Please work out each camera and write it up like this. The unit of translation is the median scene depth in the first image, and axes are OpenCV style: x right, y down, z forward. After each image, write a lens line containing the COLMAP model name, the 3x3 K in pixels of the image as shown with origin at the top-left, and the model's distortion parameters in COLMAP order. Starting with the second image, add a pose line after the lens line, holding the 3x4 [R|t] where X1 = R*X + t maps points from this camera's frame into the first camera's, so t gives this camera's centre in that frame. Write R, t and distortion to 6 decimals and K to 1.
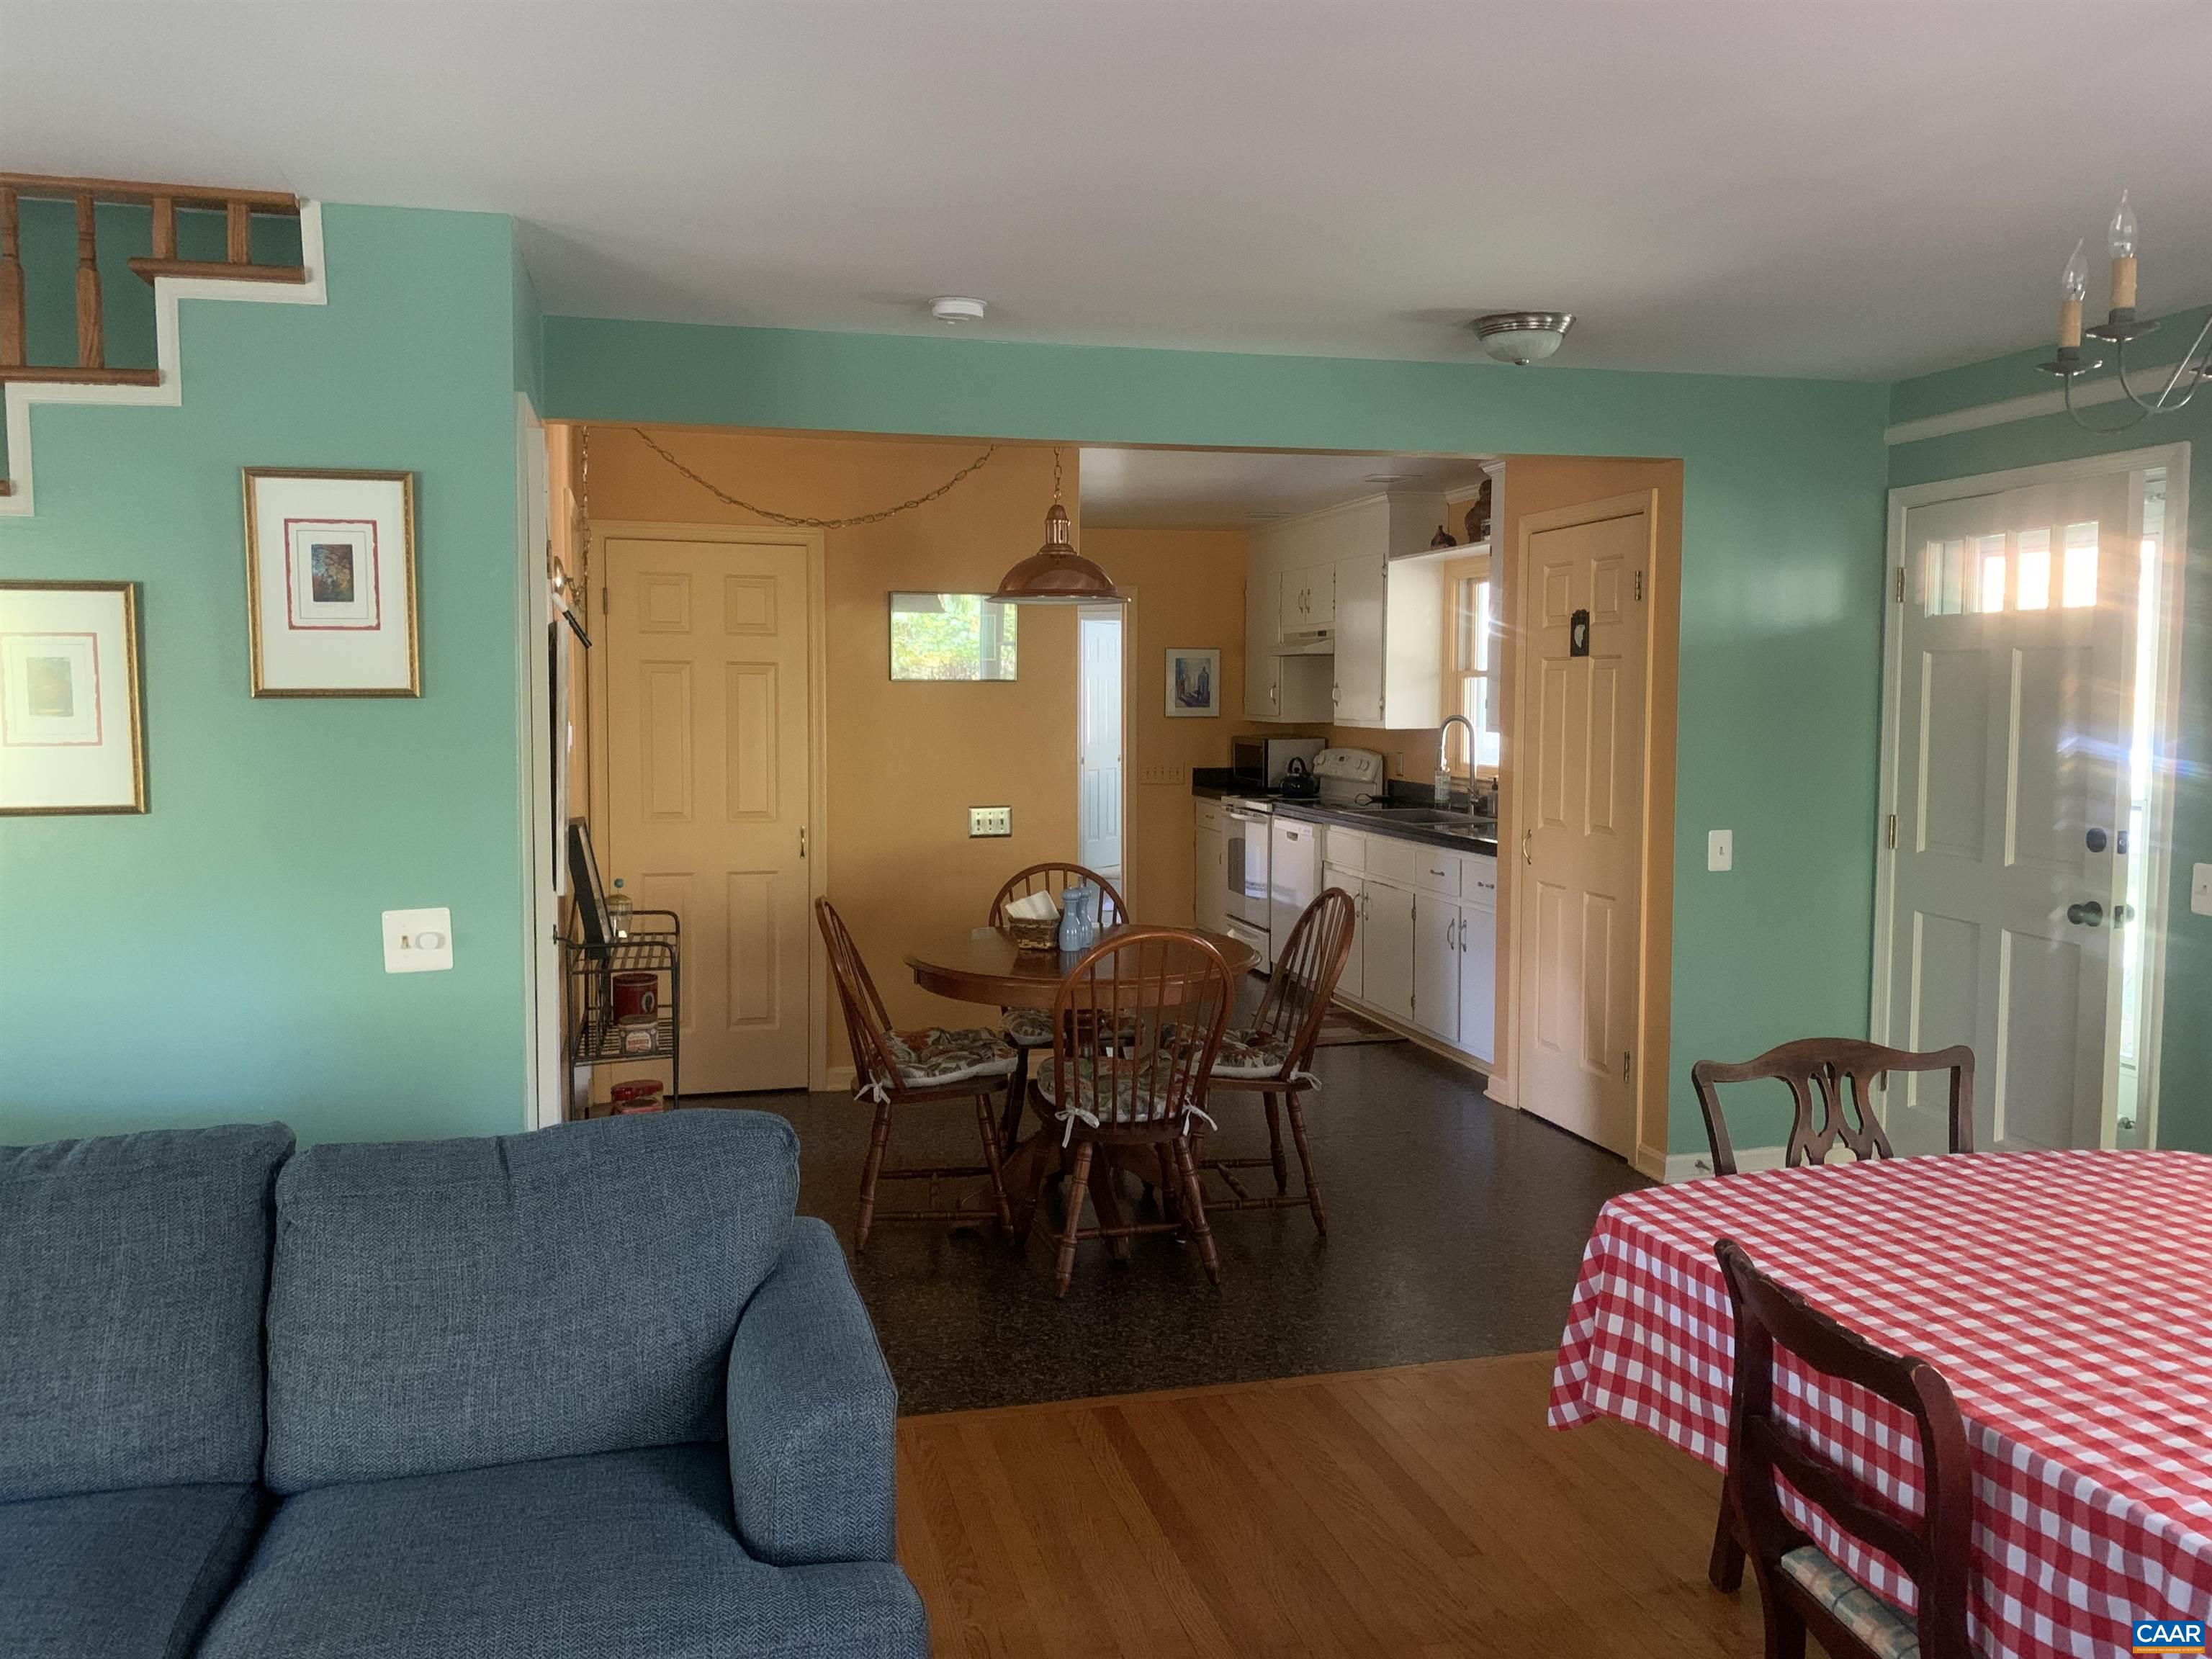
lens RADIAL K [[1708.0, 0, 1100.3], [0, 1708.0, 821.2], [0, 0, 1]] dist [0.033838, -0.054228]
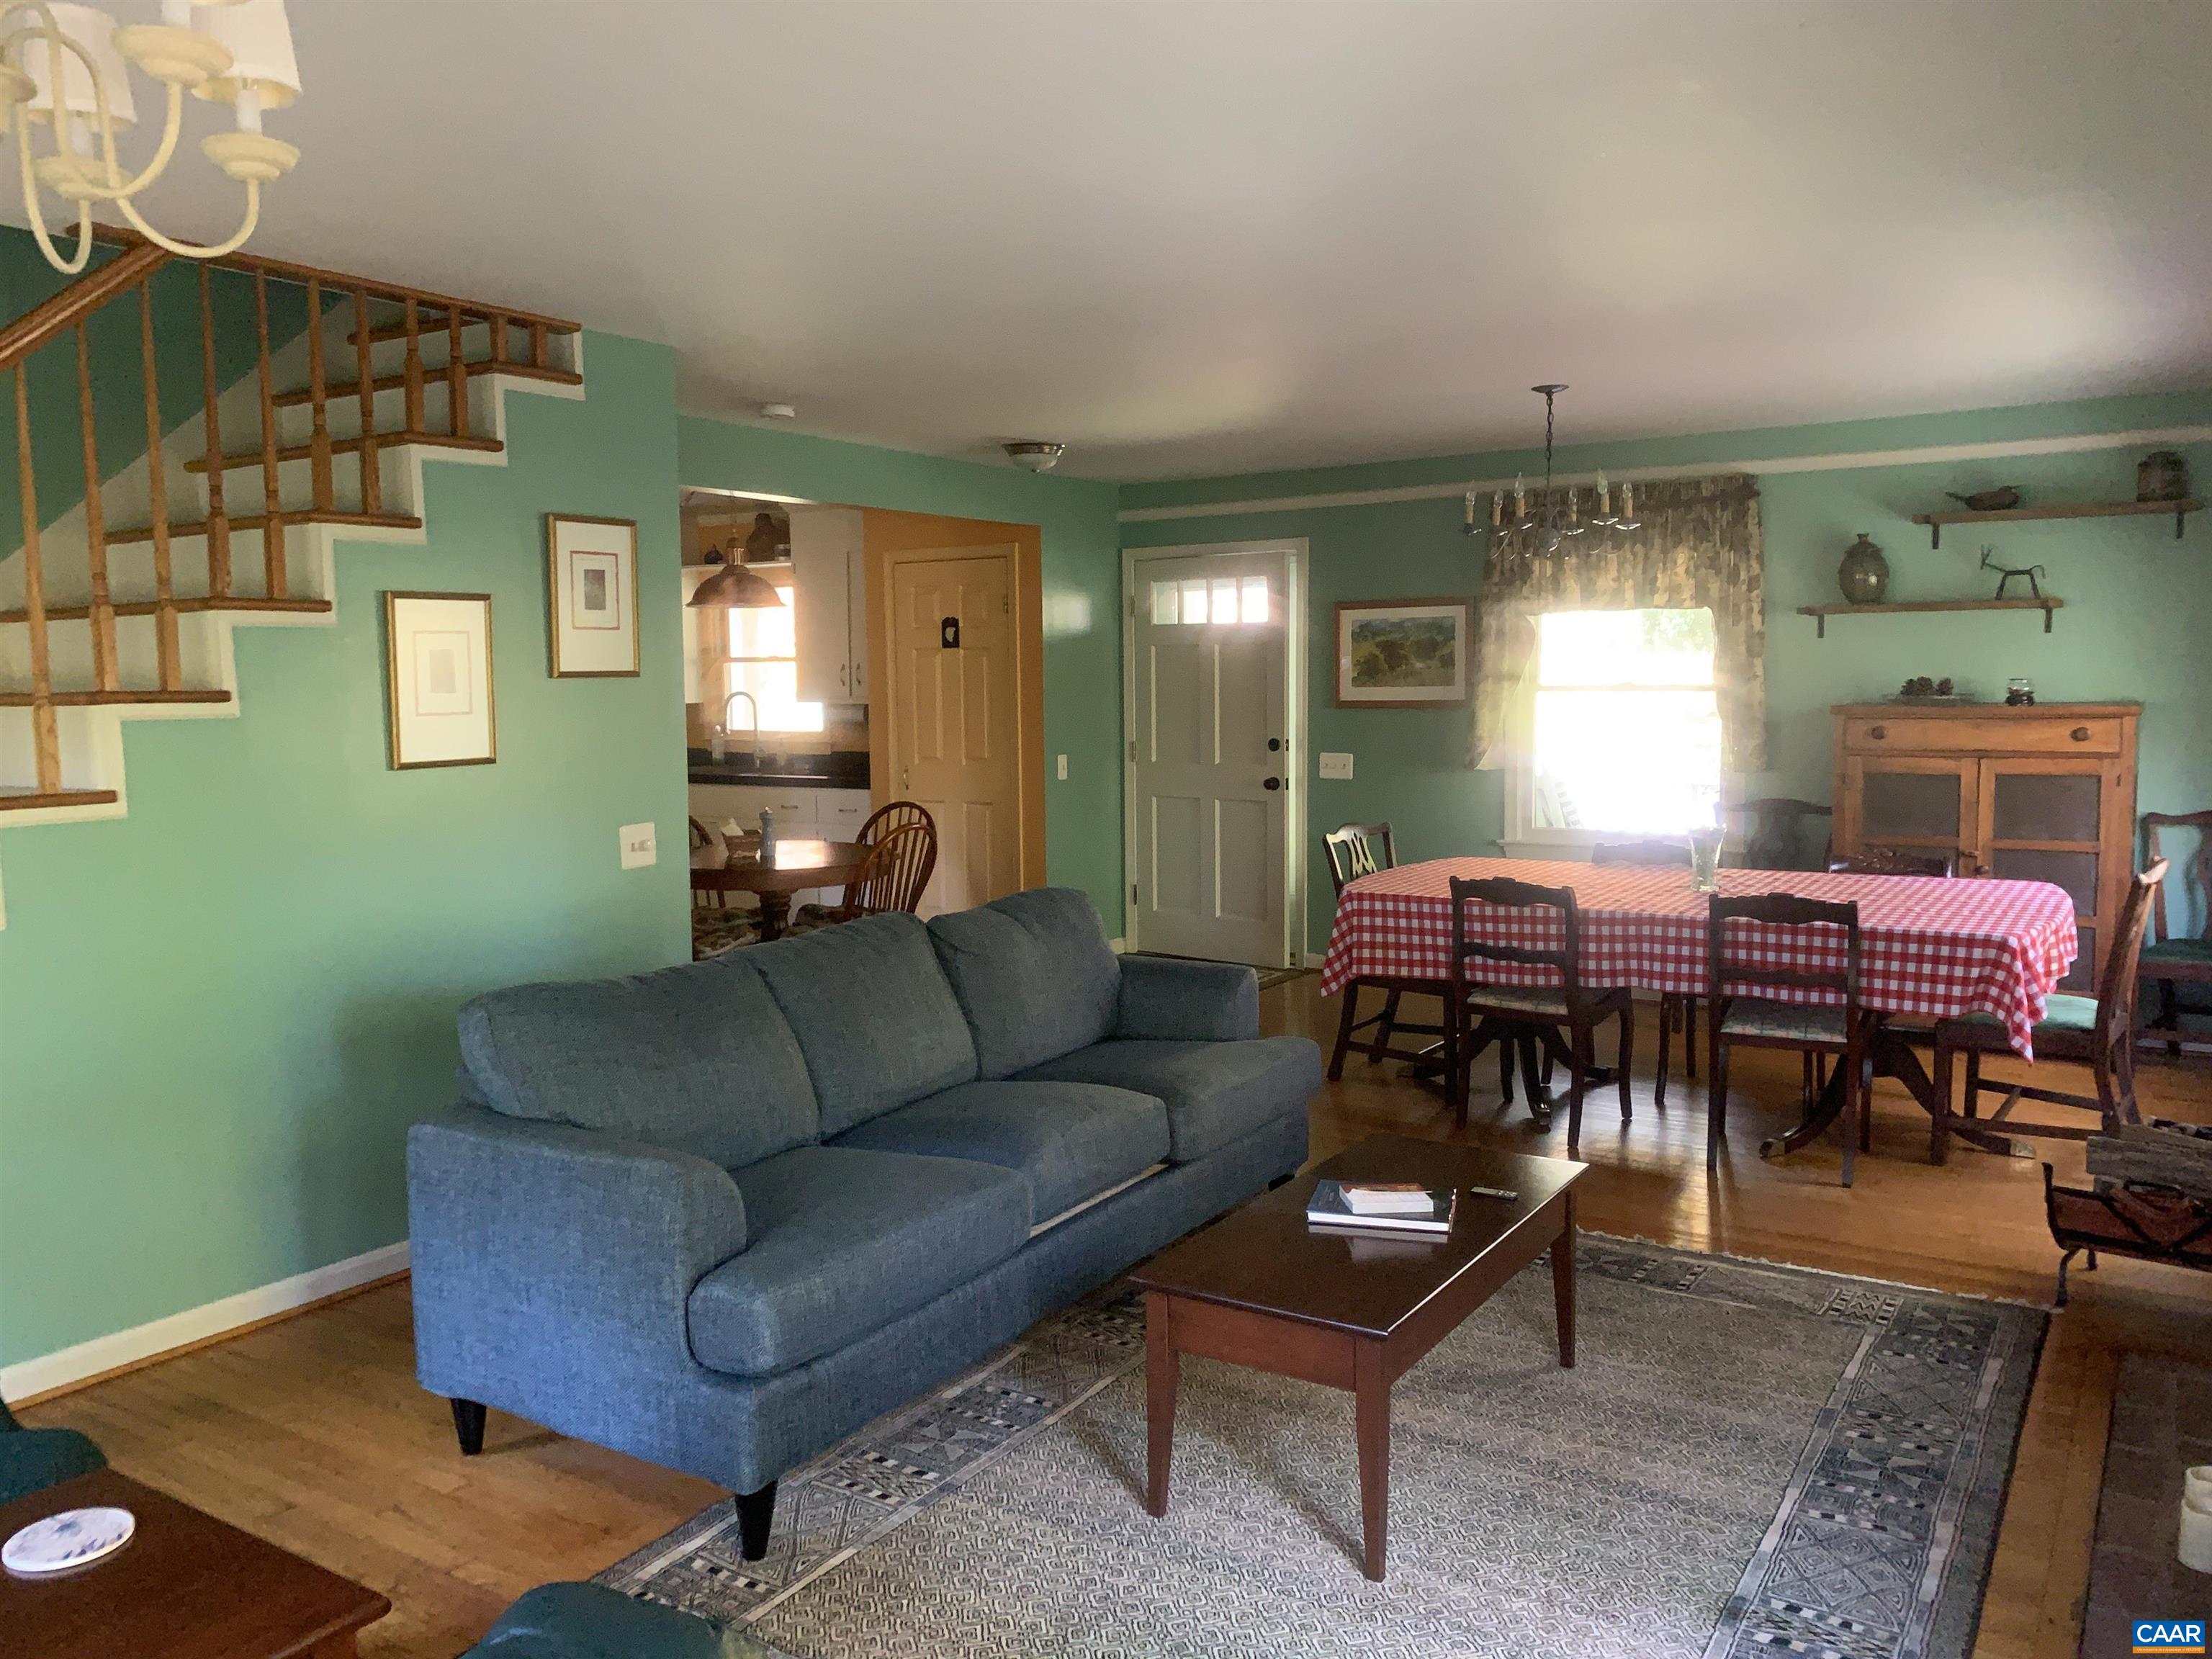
lens RADIAL K [[1708.0, 0, 1097.1], [0, 1708.0, 832.1], [0, 0, 1]] dist [0.033838, -0.054228]
pose [[0.727212, -0.073207, 0.682498, -0.805938], [0.064964, 0.997174, 0.037740, 0.021280], [-0.683332, 0.016893, 0.729912, -0.229461]]
